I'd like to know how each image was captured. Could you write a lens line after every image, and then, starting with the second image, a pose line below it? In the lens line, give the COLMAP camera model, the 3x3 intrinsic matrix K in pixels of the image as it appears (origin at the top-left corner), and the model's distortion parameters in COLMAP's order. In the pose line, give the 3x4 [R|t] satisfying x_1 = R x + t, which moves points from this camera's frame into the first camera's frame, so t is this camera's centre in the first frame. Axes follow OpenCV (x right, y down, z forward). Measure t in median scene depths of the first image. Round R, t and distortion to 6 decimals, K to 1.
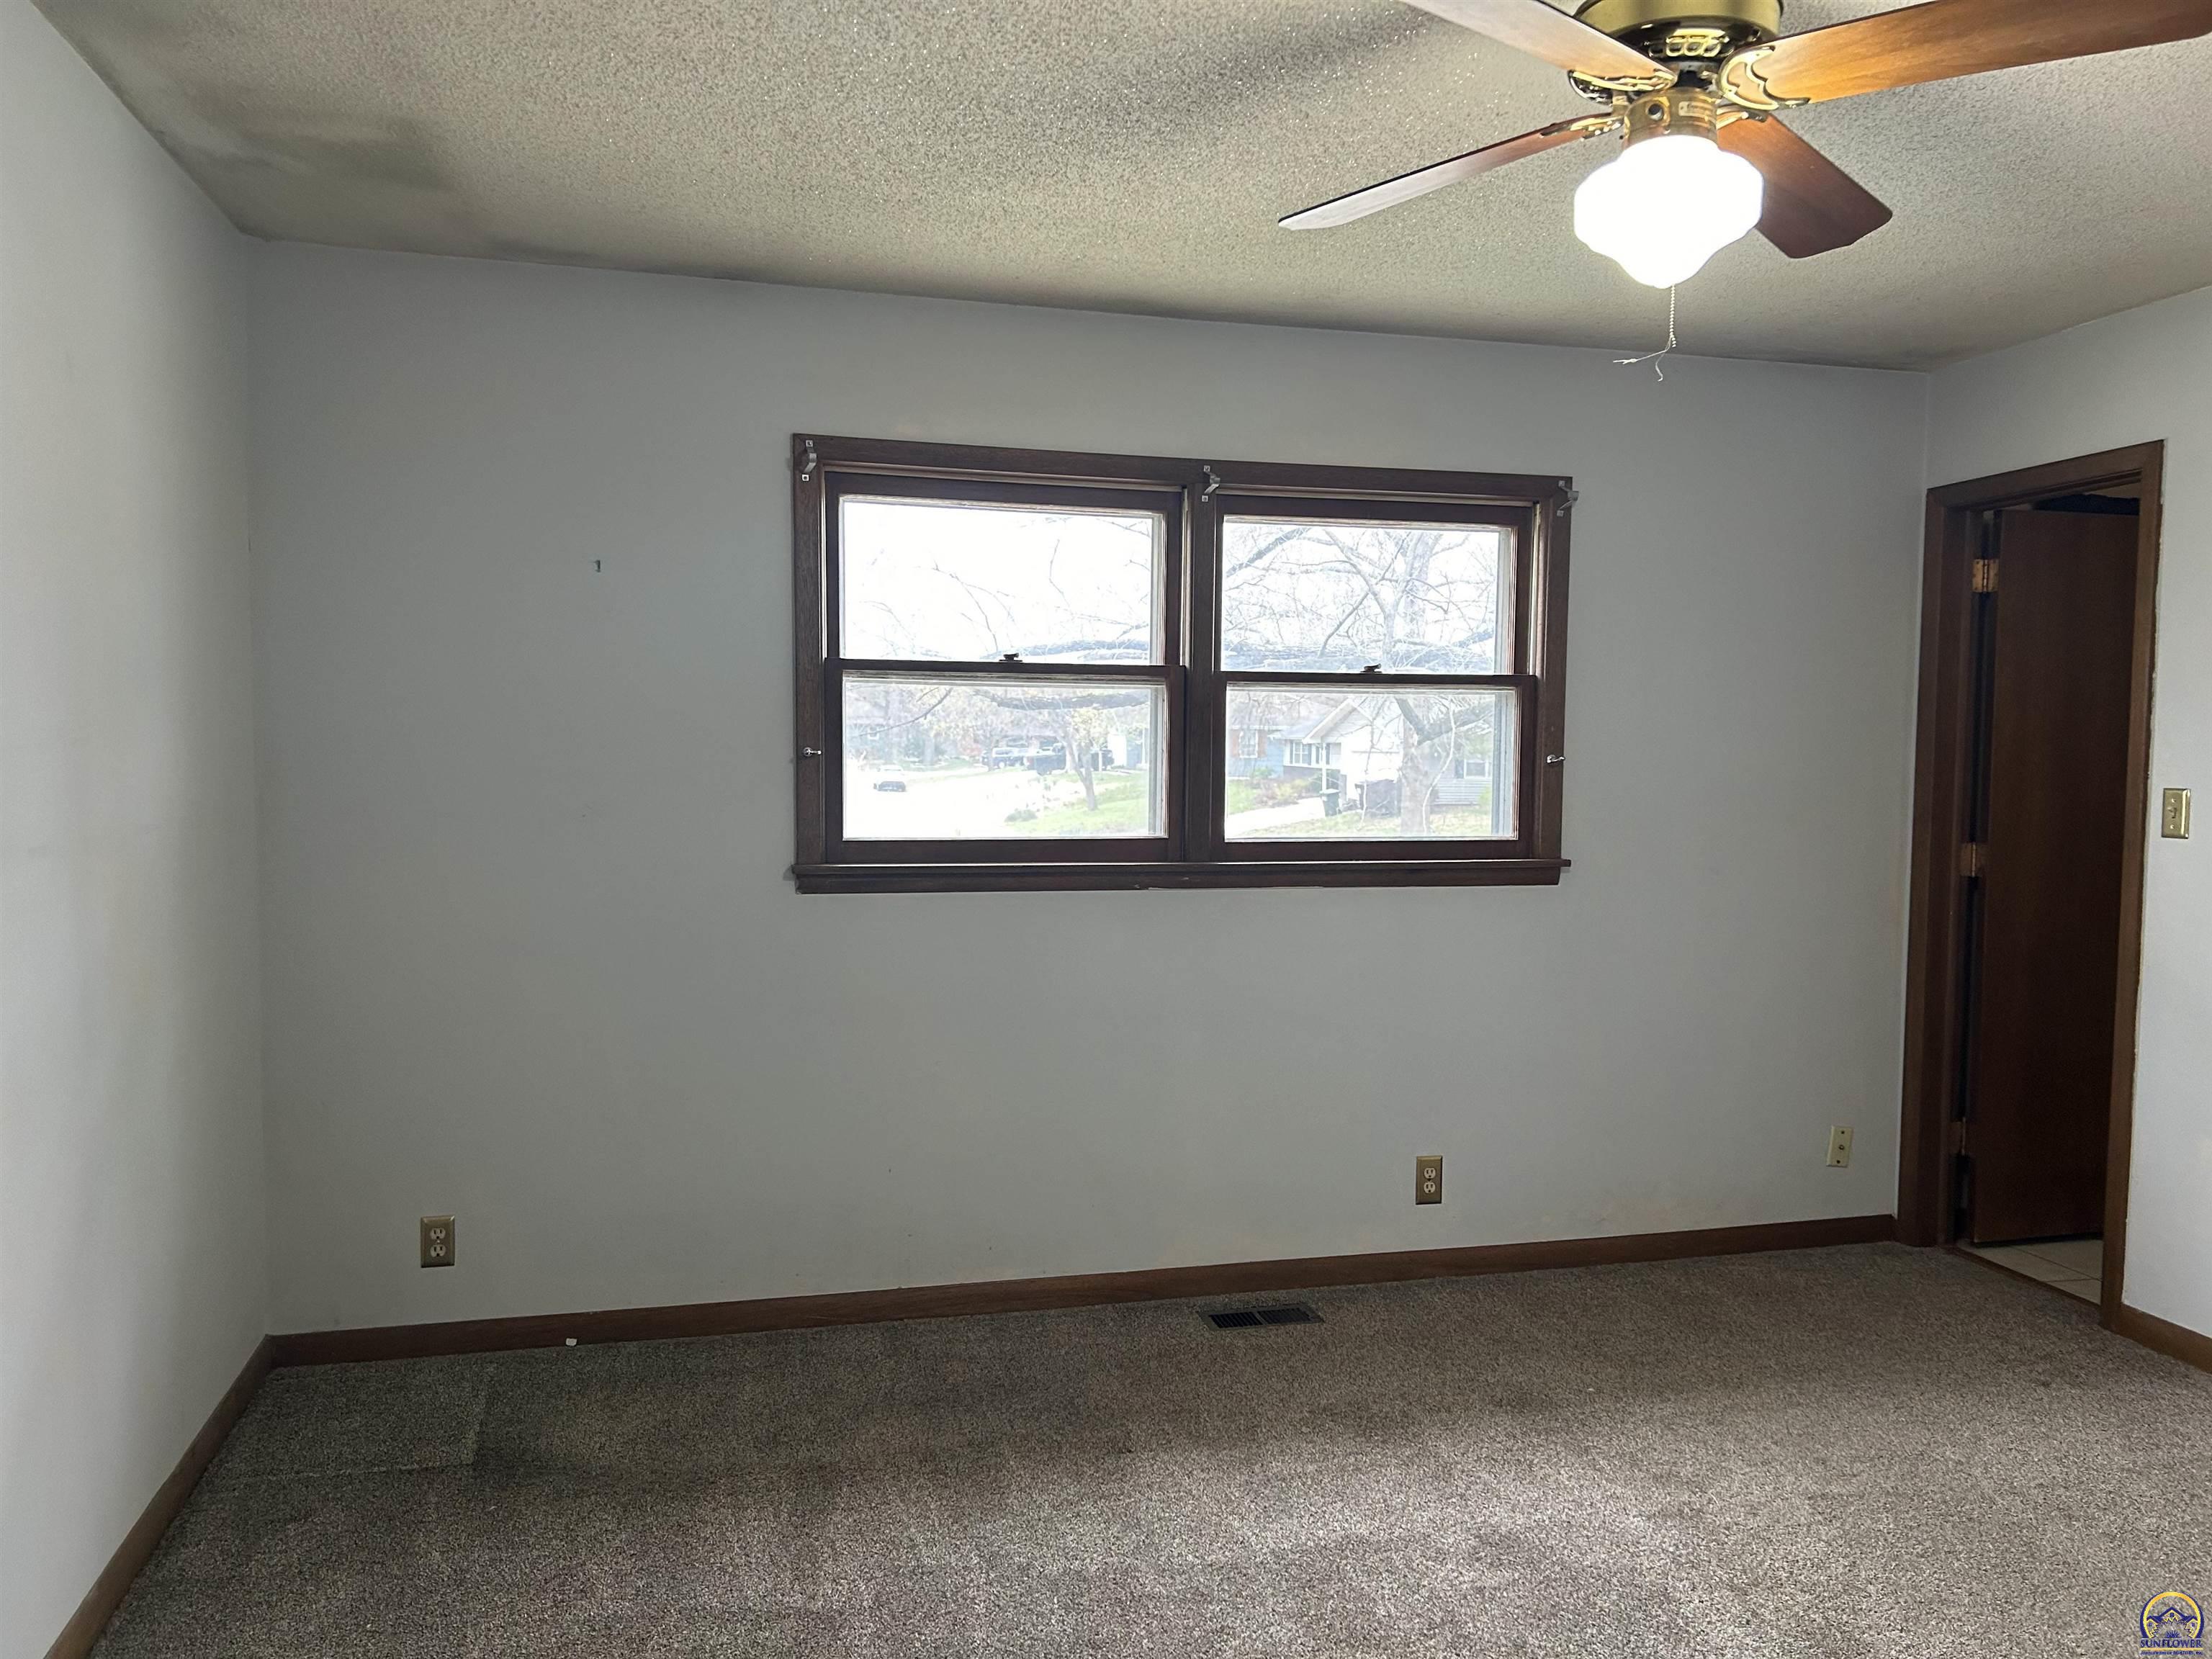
lens RADIAL K [[1653.6, 0, 1102.7], [0, 1653.6, 815.5], [0, 0, 1]] dist [0.027272, -0.021109]
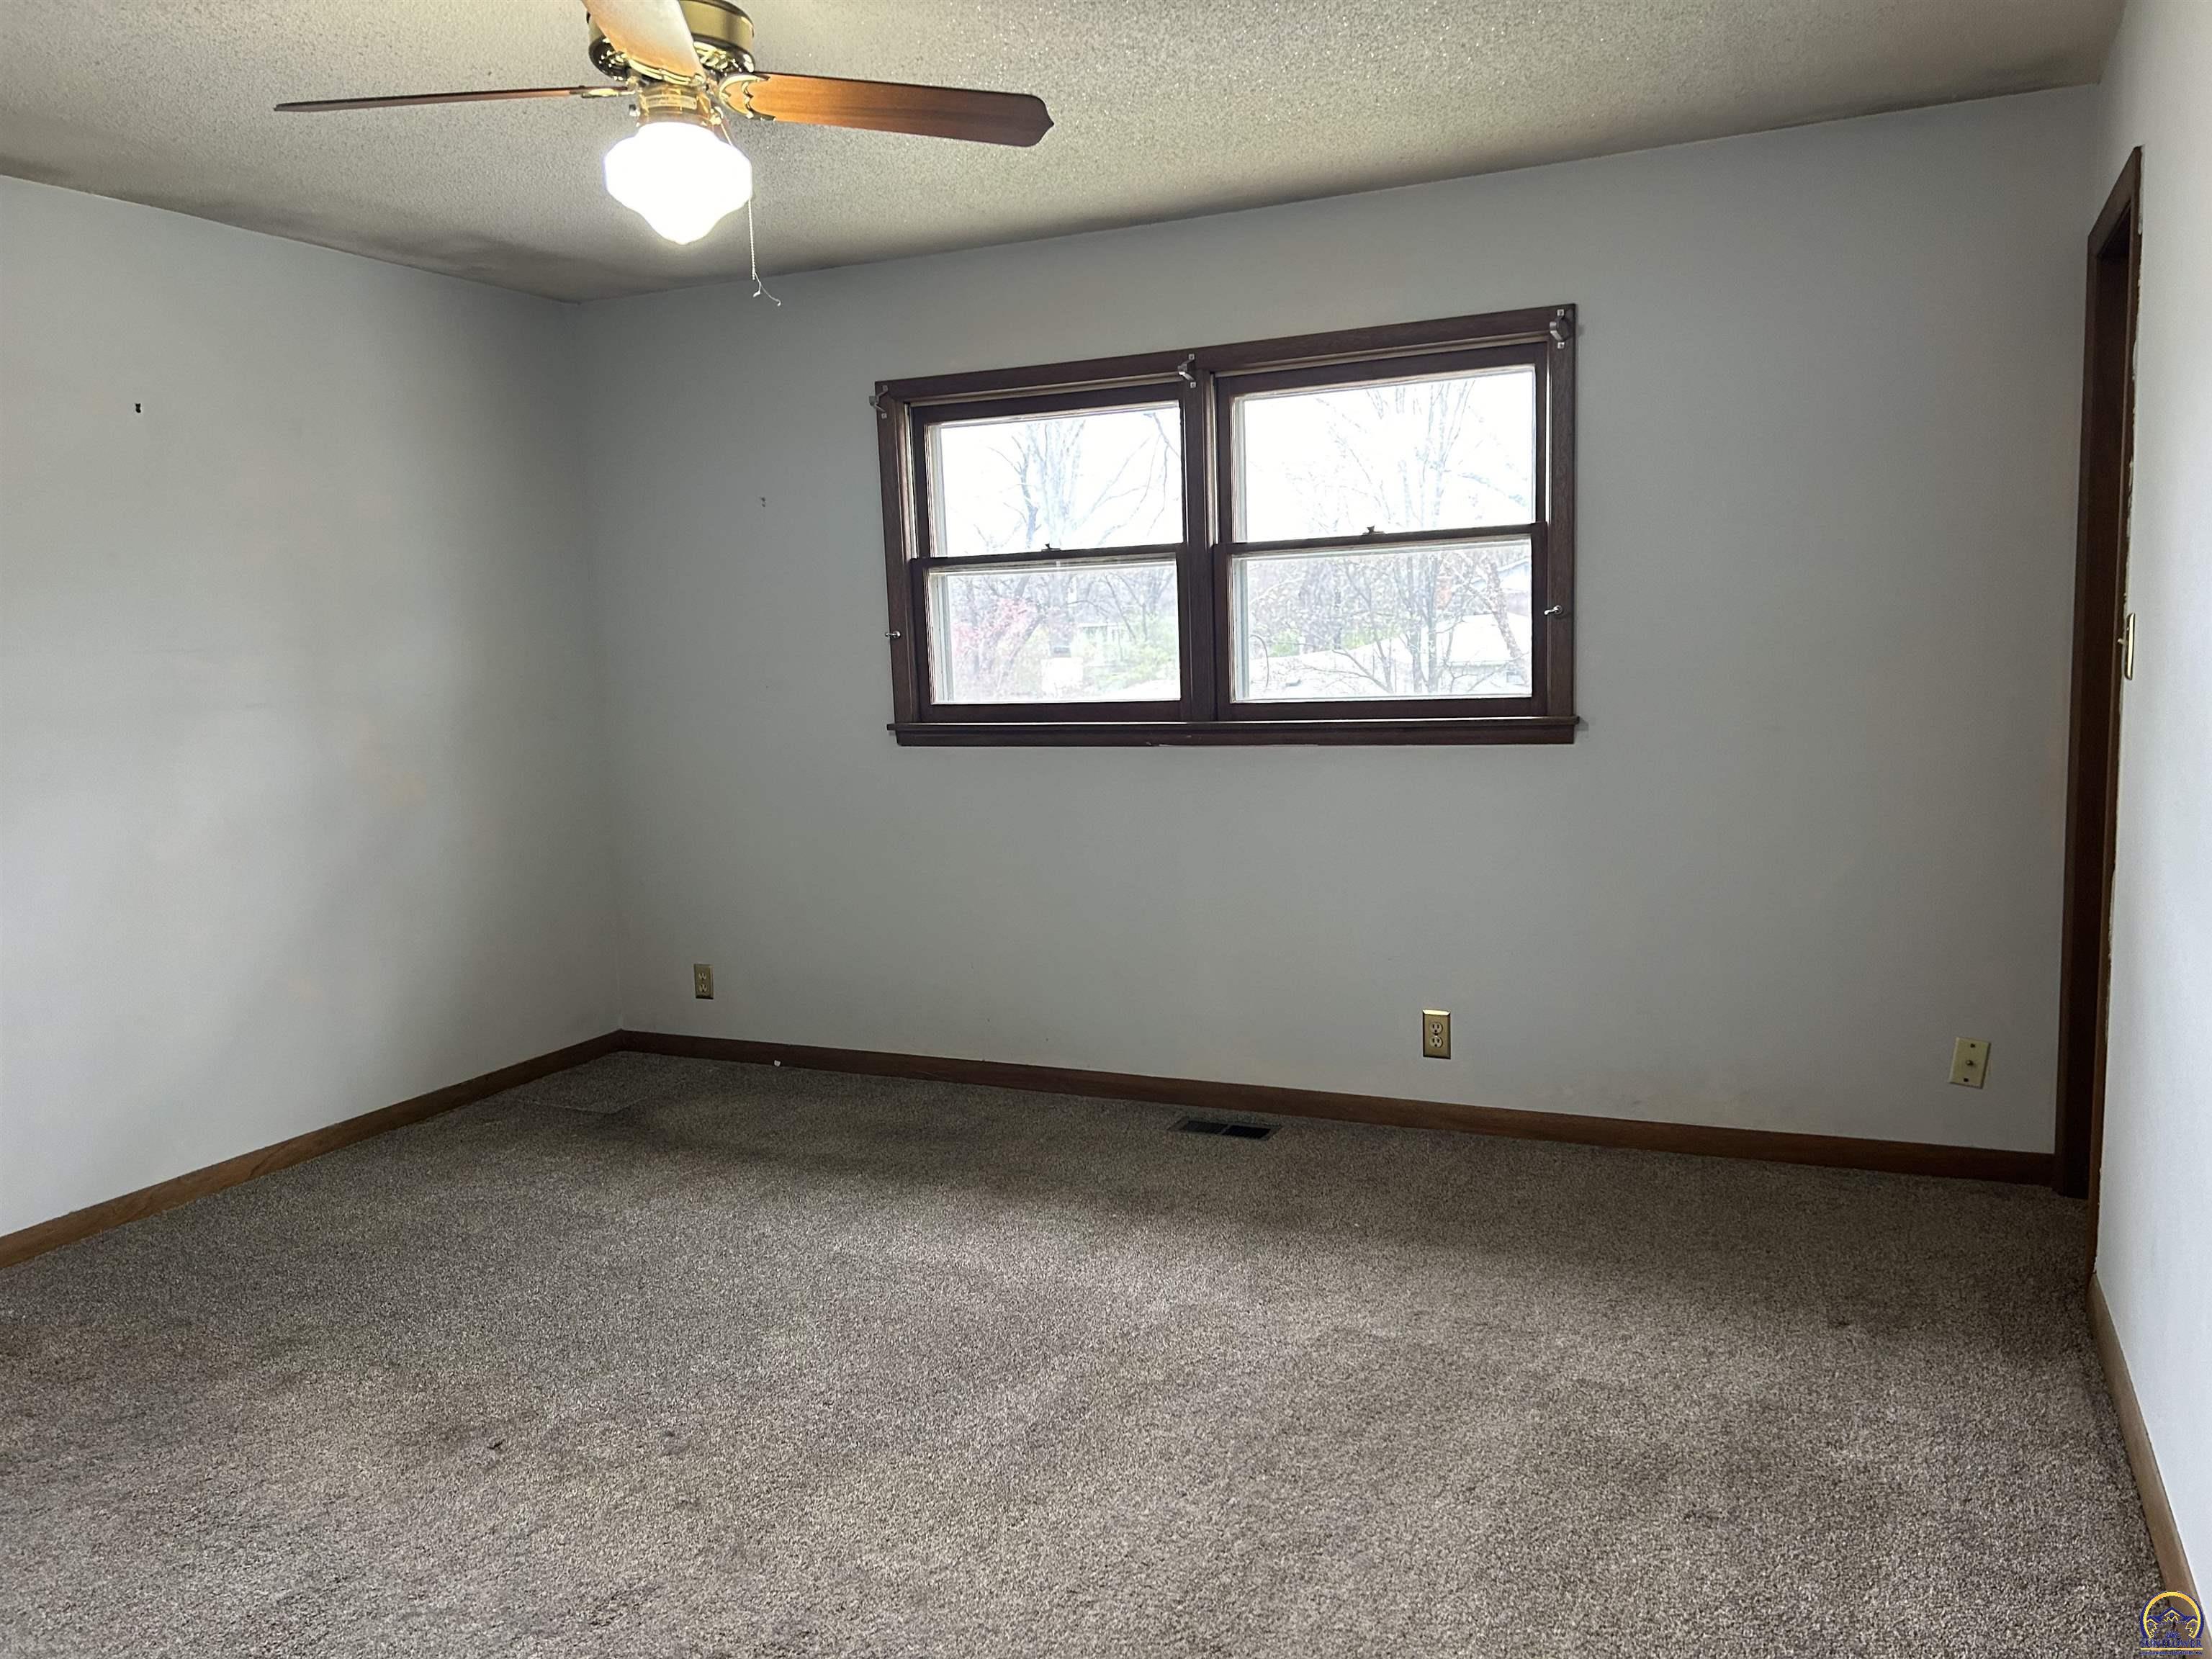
lens RADIAL K [[1653.6, 0, 1107.2], [0, 1653.6, 841.0], [0, 0, 1]] dist [0.027272, -0.021109]
pose [[0.770254, 0.042305, -0.636333, 0.711242], [0.013346, 0.996510, 0.082405, 0.016126], [0.637598, -0.071965, 0.767001, 0.106588]]
